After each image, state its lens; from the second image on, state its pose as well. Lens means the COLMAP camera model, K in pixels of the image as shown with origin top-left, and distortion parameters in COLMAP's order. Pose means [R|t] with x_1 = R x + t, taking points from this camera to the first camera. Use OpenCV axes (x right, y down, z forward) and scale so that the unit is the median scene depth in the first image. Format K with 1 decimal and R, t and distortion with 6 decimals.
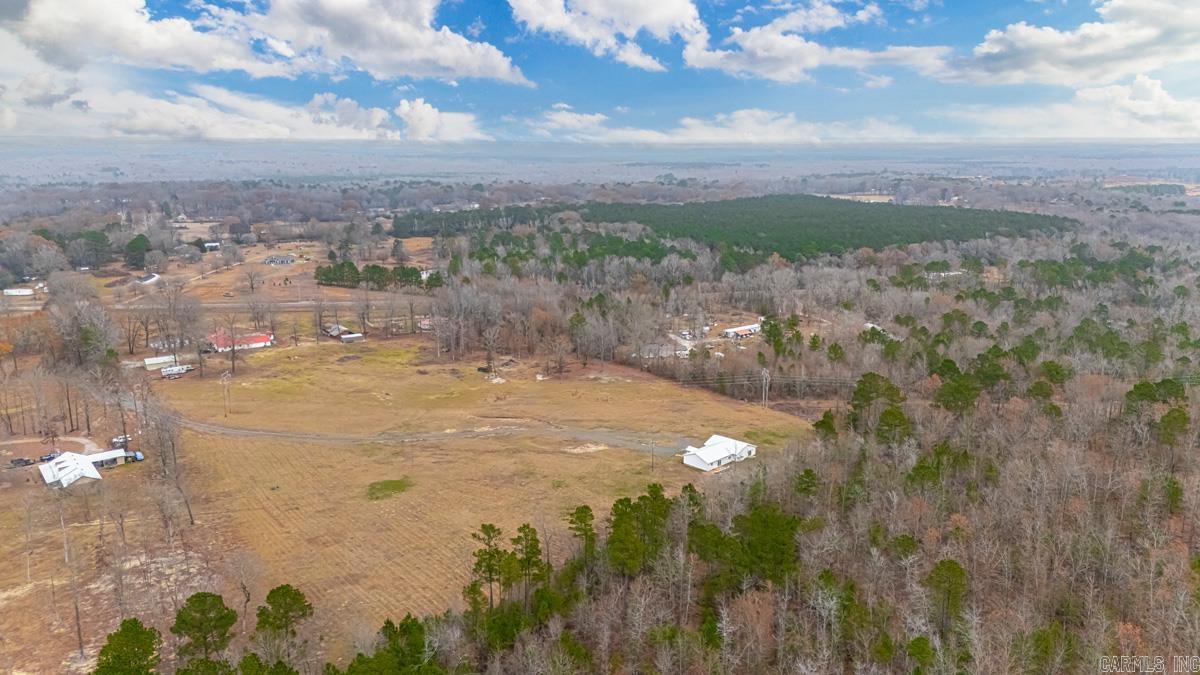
lens RADIAL K [[872.8, 0, 602.3], [0, 872.8, 334.8], [0, 0, 1]] dist [0.094135, -0.109588]
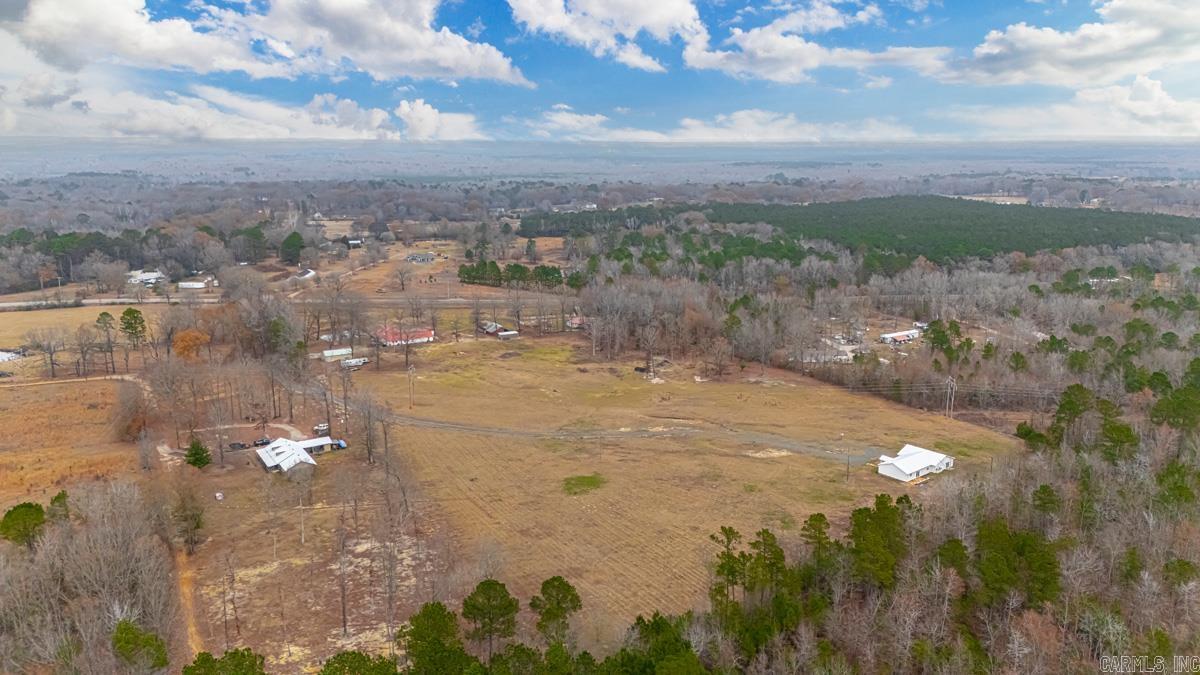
lens RADIAL K [[872.8, 0, 601.2], [0, 872.8, 336.5], [0, 0, 1]] dist [0.094135, -0.109588]
pose [[0.994113, 0.021963, -0.106095, -0.069705], [-0.021748, 0.999758, 0.003183, -0.000350], [0.106139, -0.000857, 0.994351, -0.003771]]
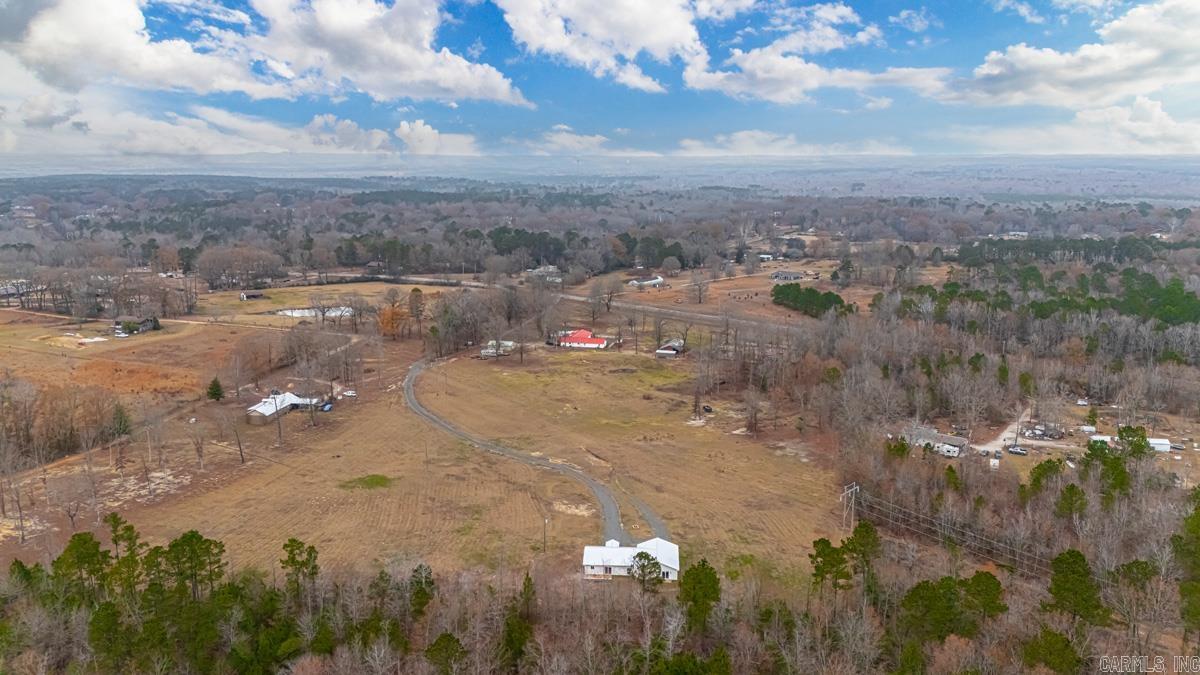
lens RADIAL K [[872.8, 0, 602.8], [0, 872.8, 337.9], [0, 0, 1]] dist [0.094135, -0.109588]
pose [[0.657495, 0.150749, -0.738224, 0.413951], [-0.161812, 0.985170, 0.057060, -0.061454], [0.735878, 0.081937, 0.672138, 0.280394]]
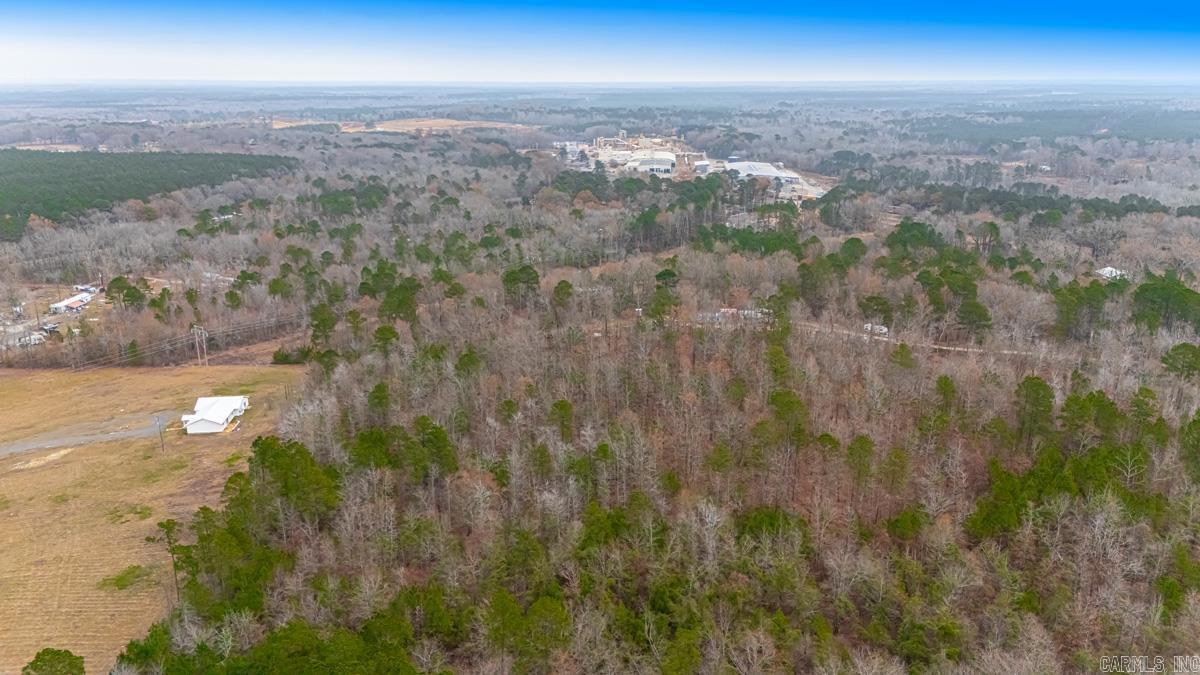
lens RADIAL K [[872.8, 0, 604.3], [0, 872.8, 330.8], [0, 0, 1]] dist [0.094135, -0.109588]
pose [[0.622497, -0.213583, 0.752914, -0.200387], [0.170042, 0.975969, 0.136271, -0.009058], [-0.763926, 0.043199, 0.643856, 0.023822]]
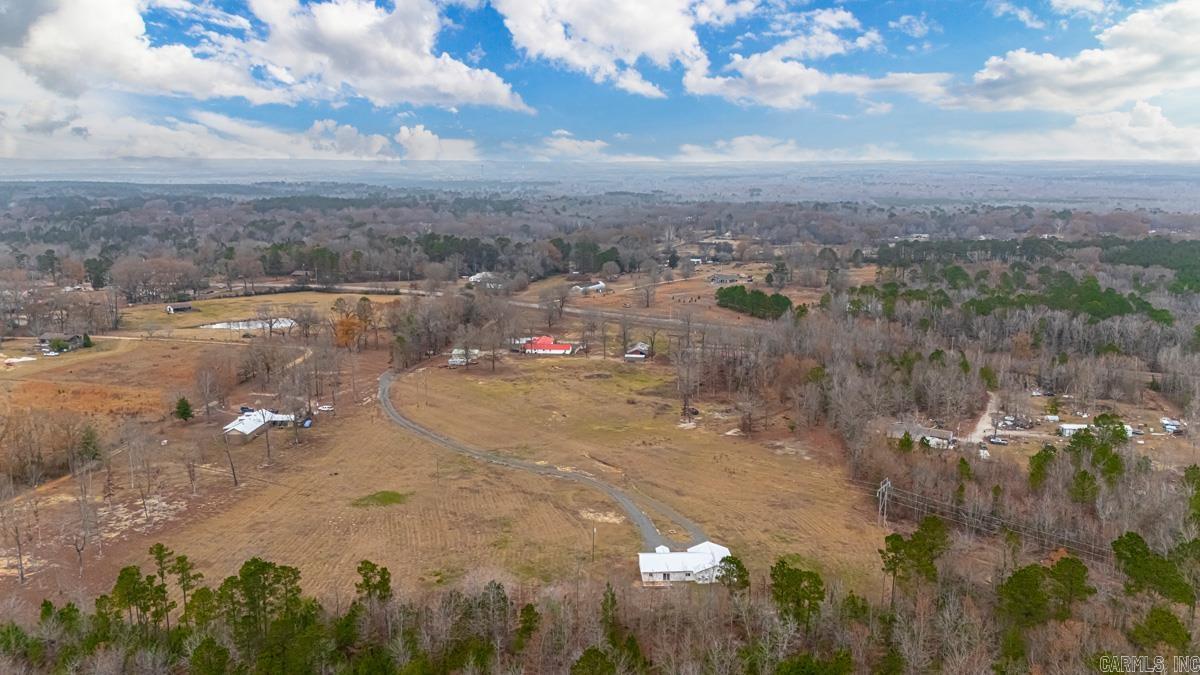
lens RADIAL K [[872.8, 0, 602.9], [0, 872.8, 335.8], [0, 0, 1]] dist [0.094135, -0.109588]
pose [[0.743964, 0.128006, -0.655845, 0.351887], [-0.143089, 0.989232, 0.030761, -0.048663], [0.652720, 0.070959, 0.754269, 0.223316]]
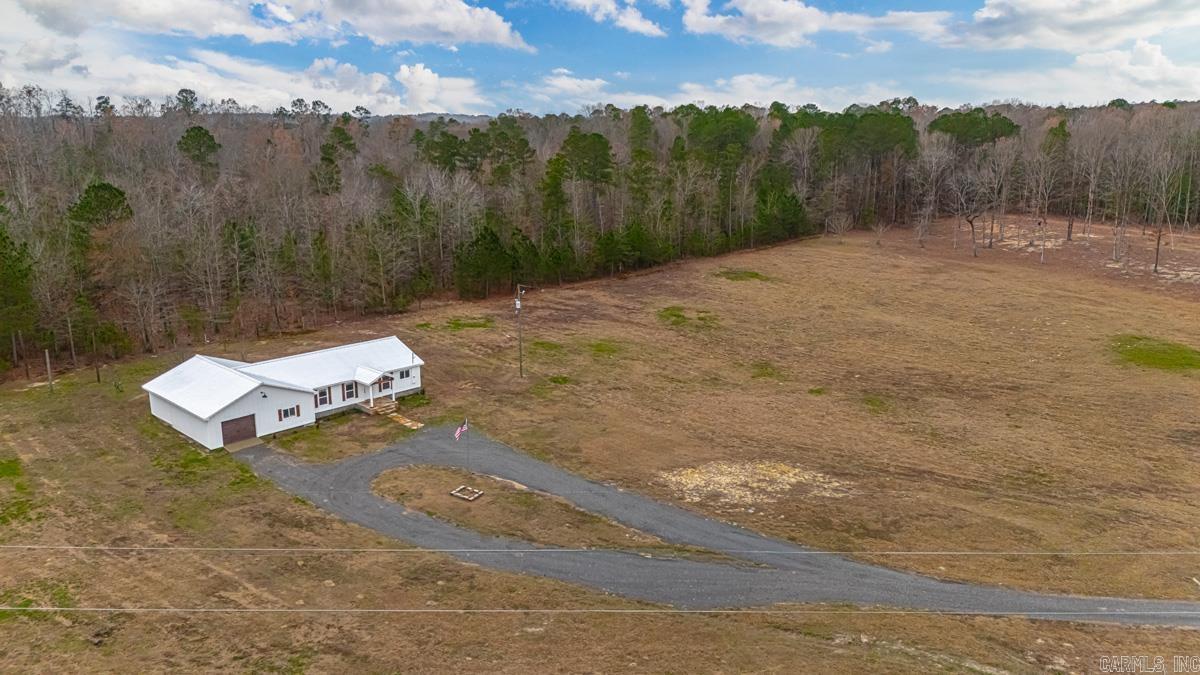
lens RADIAL K [[872.8, 0, 595.6], [0, 872.8, 340.7], [0, 0, 1]] dist [0.094135, -0.109588]
pose [[-0.999693, 0.011165, -0.022111, 0.020914], [0.000145, 0.895279, 0.445506, -0.011423], [0.024770, 0.445366, -0.895006, 0.803898]]
